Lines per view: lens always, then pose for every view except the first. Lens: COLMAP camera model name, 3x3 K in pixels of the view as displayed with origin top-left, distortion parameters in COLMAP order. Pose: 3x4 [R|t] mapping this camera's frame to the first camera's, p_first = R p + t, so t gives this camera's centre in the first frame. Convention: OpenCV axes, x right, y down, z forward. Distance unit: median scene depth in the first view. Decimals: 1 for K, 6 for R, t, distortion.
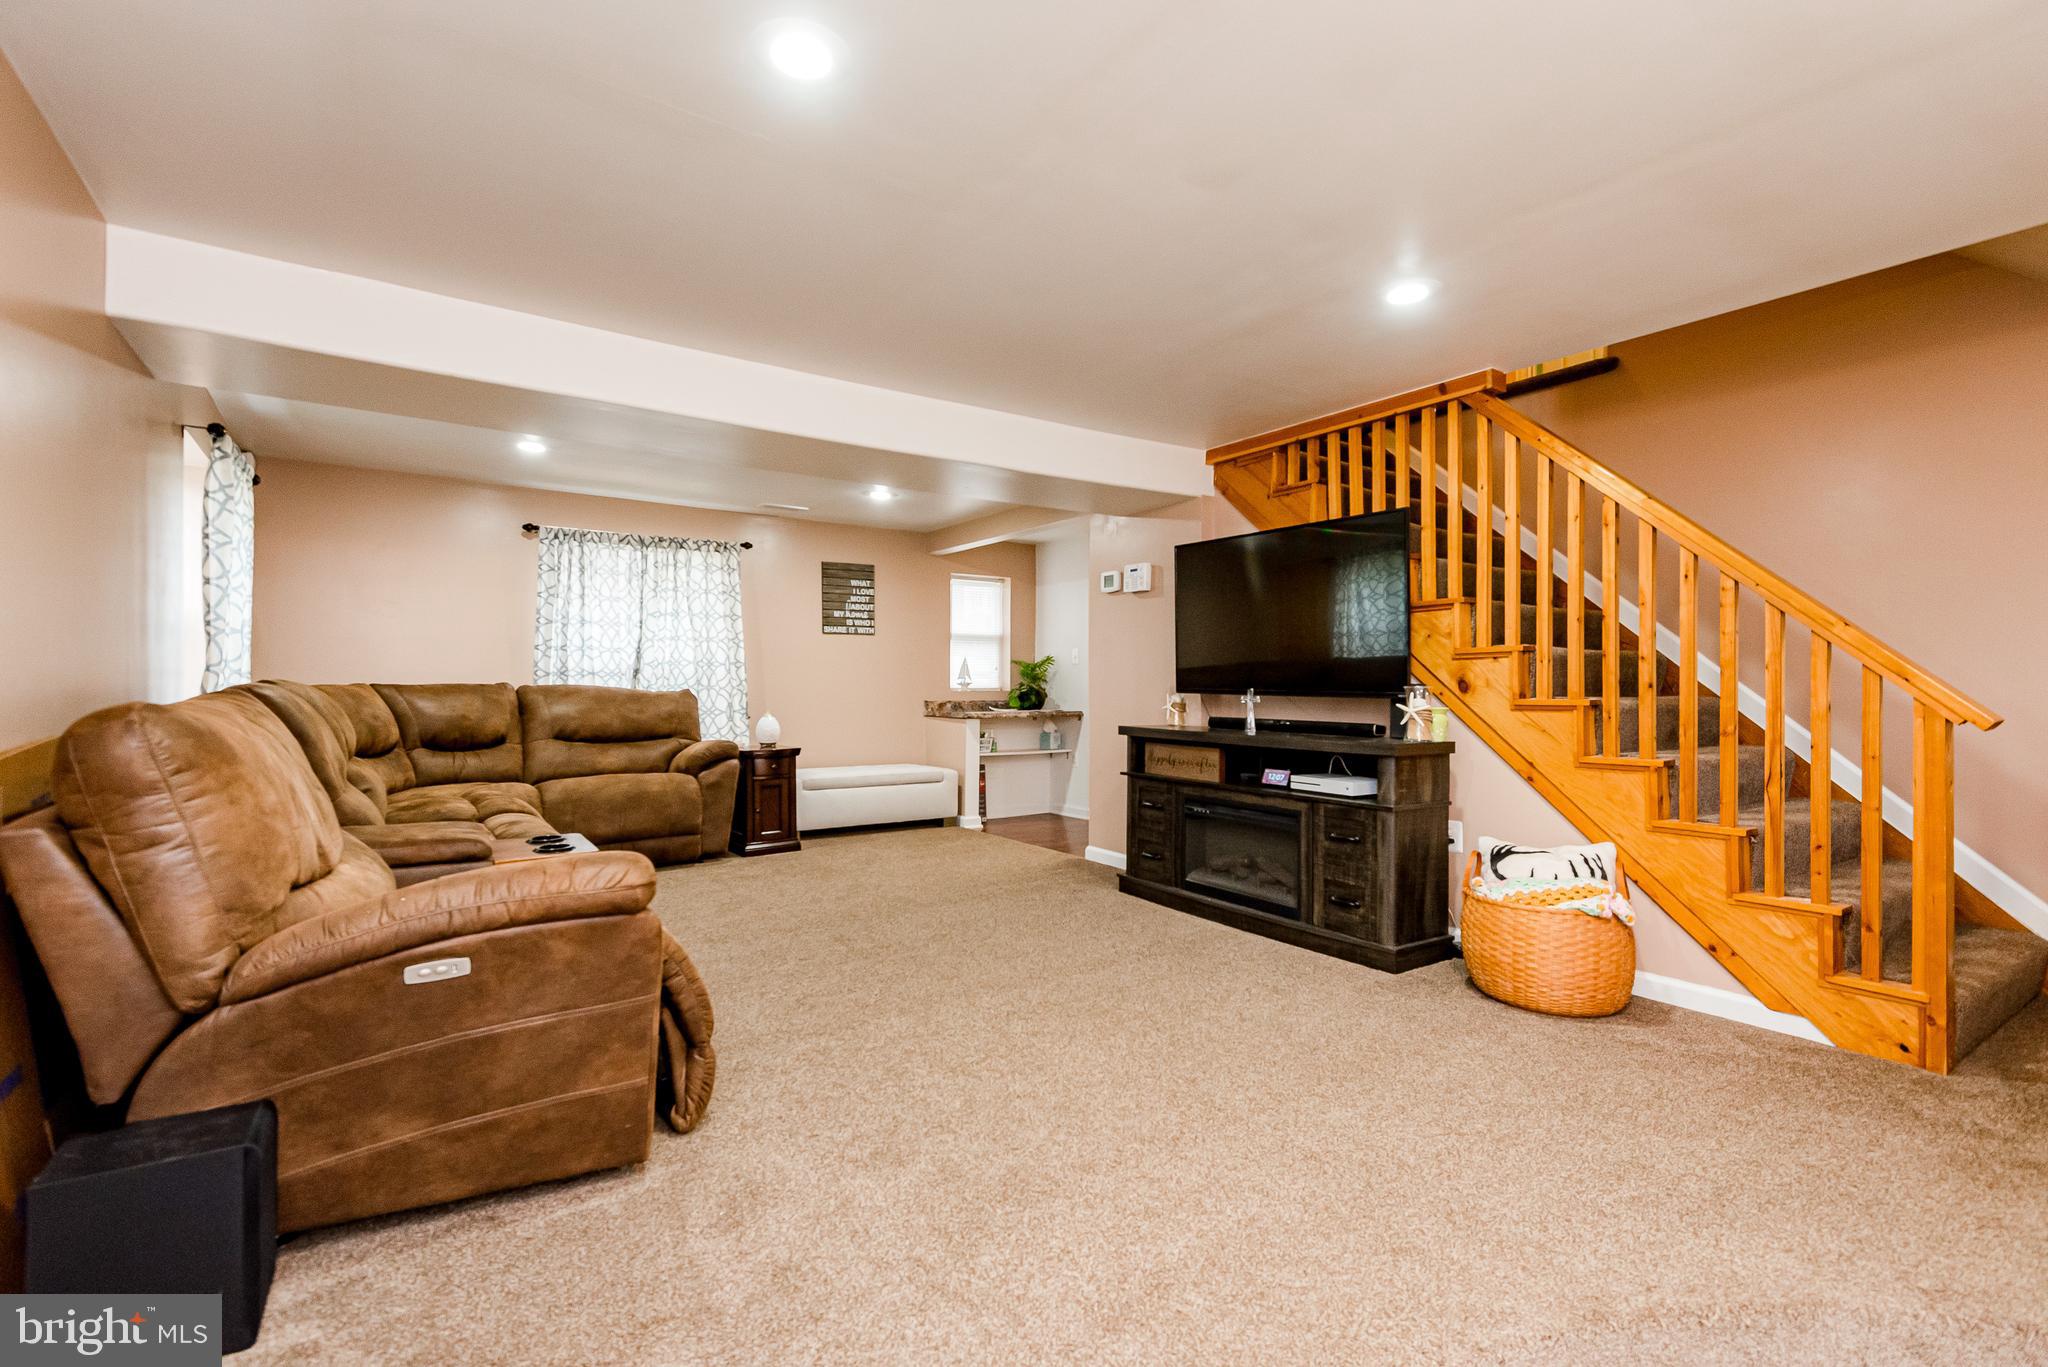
lens RADIAL K [[936.9, 0, 1050.9], [0, 936.9, 679.3], [0, 0, 1]] dist [0.034714, -0.019046]
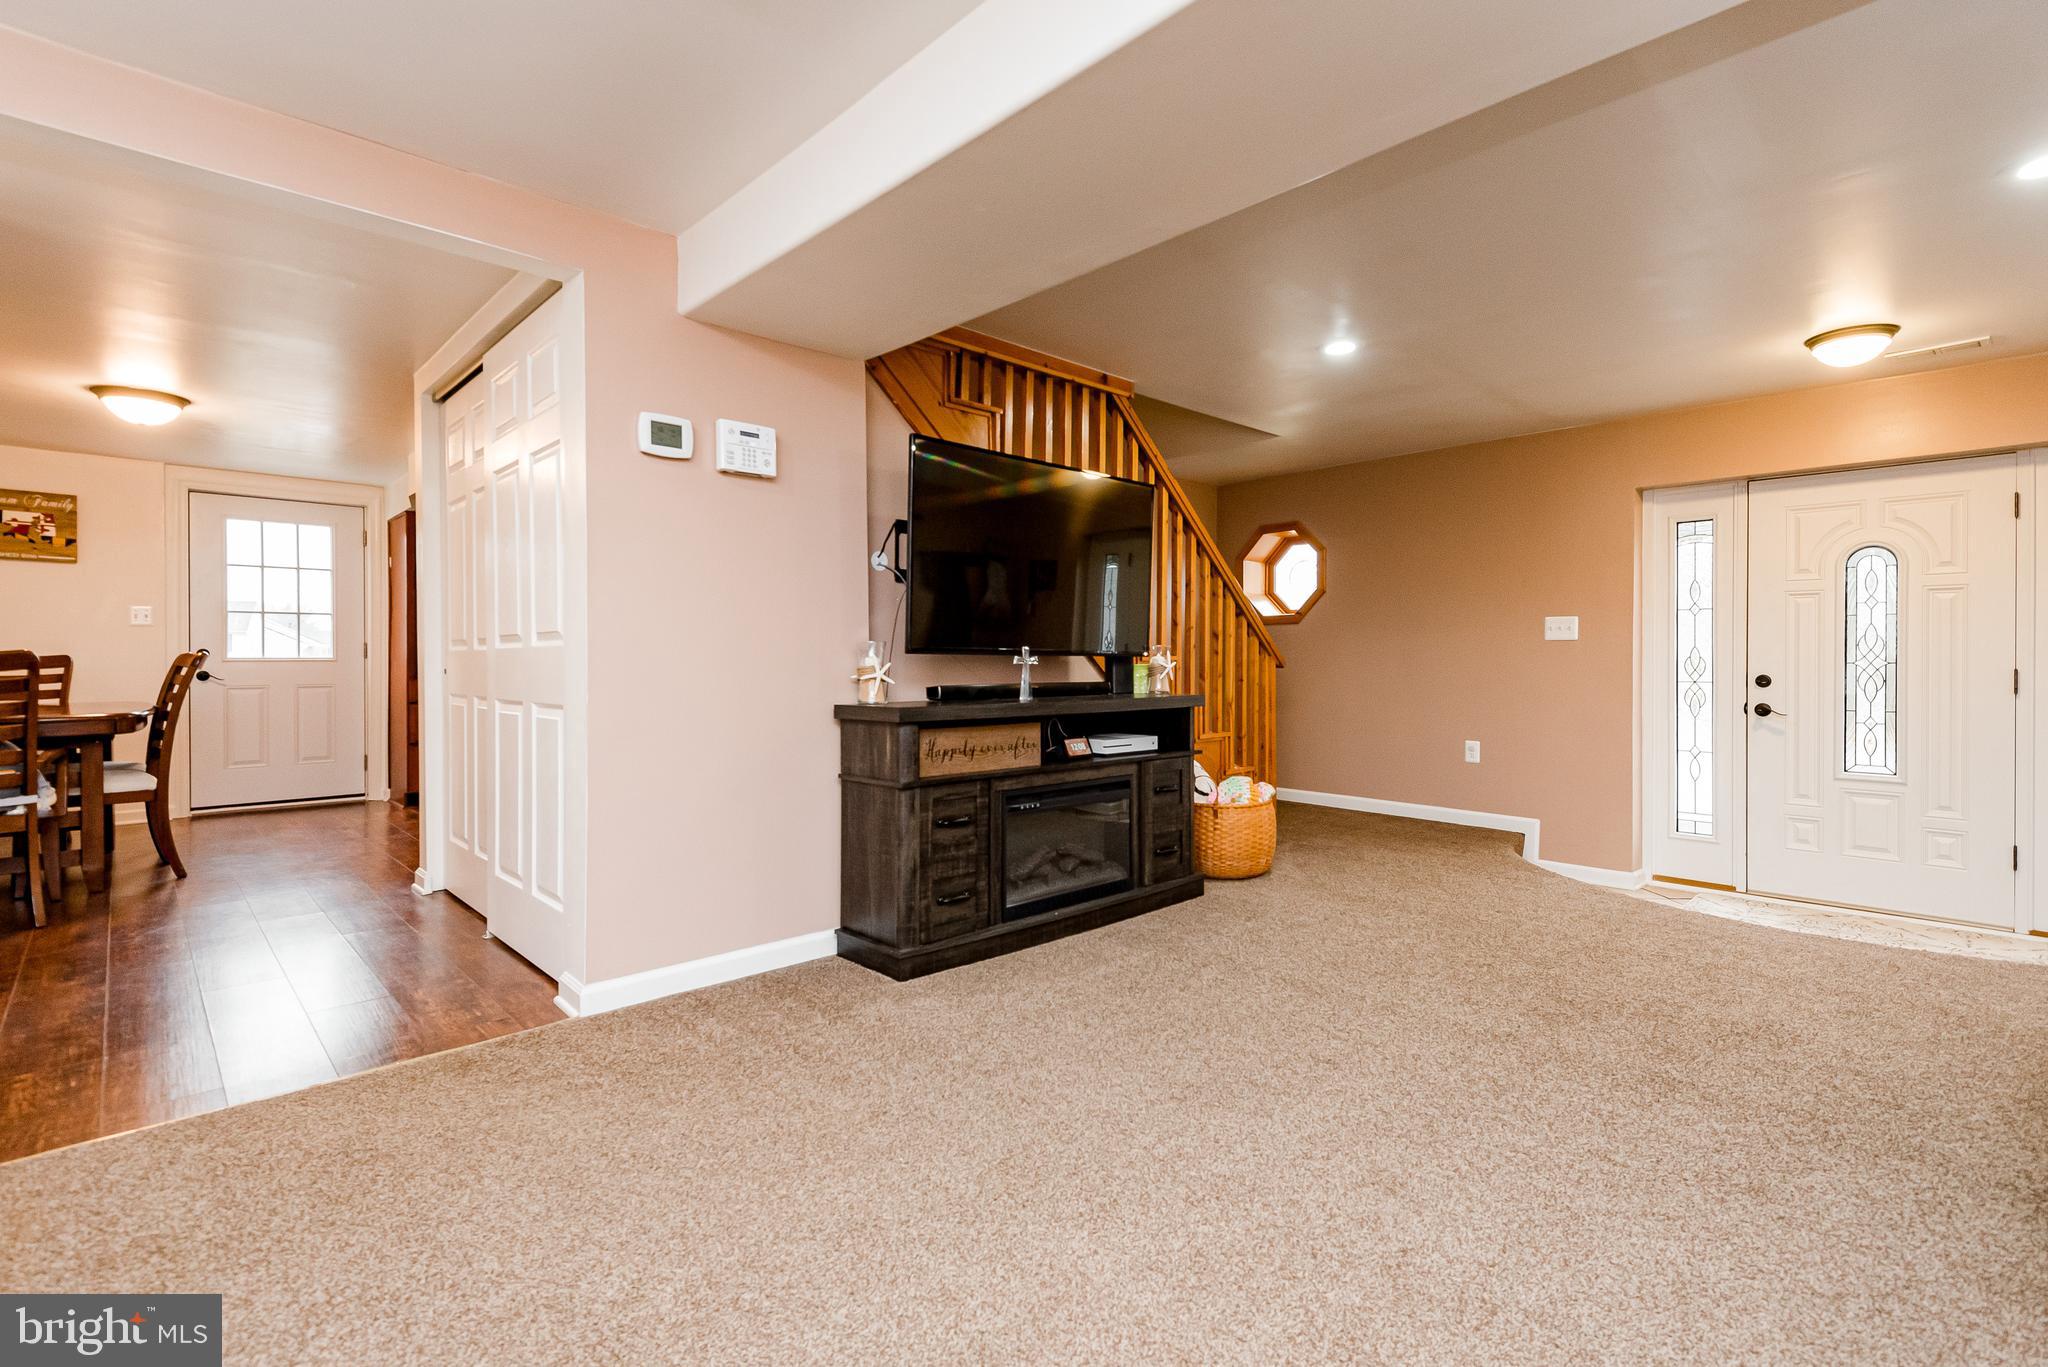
lens RADIAL K [[921.3, 0, 1020.1], [0, 921.3, 666.3], [0, 0, 1]] dist [0.036950, -0.016245]
pose [[-0.142091, -0.008116, 0.989820, -0.582751], [-0.003387, 0.999965, 0.007713, 0.020448], [-0.989848, -0.002257, -0.142113, 1.119991]]
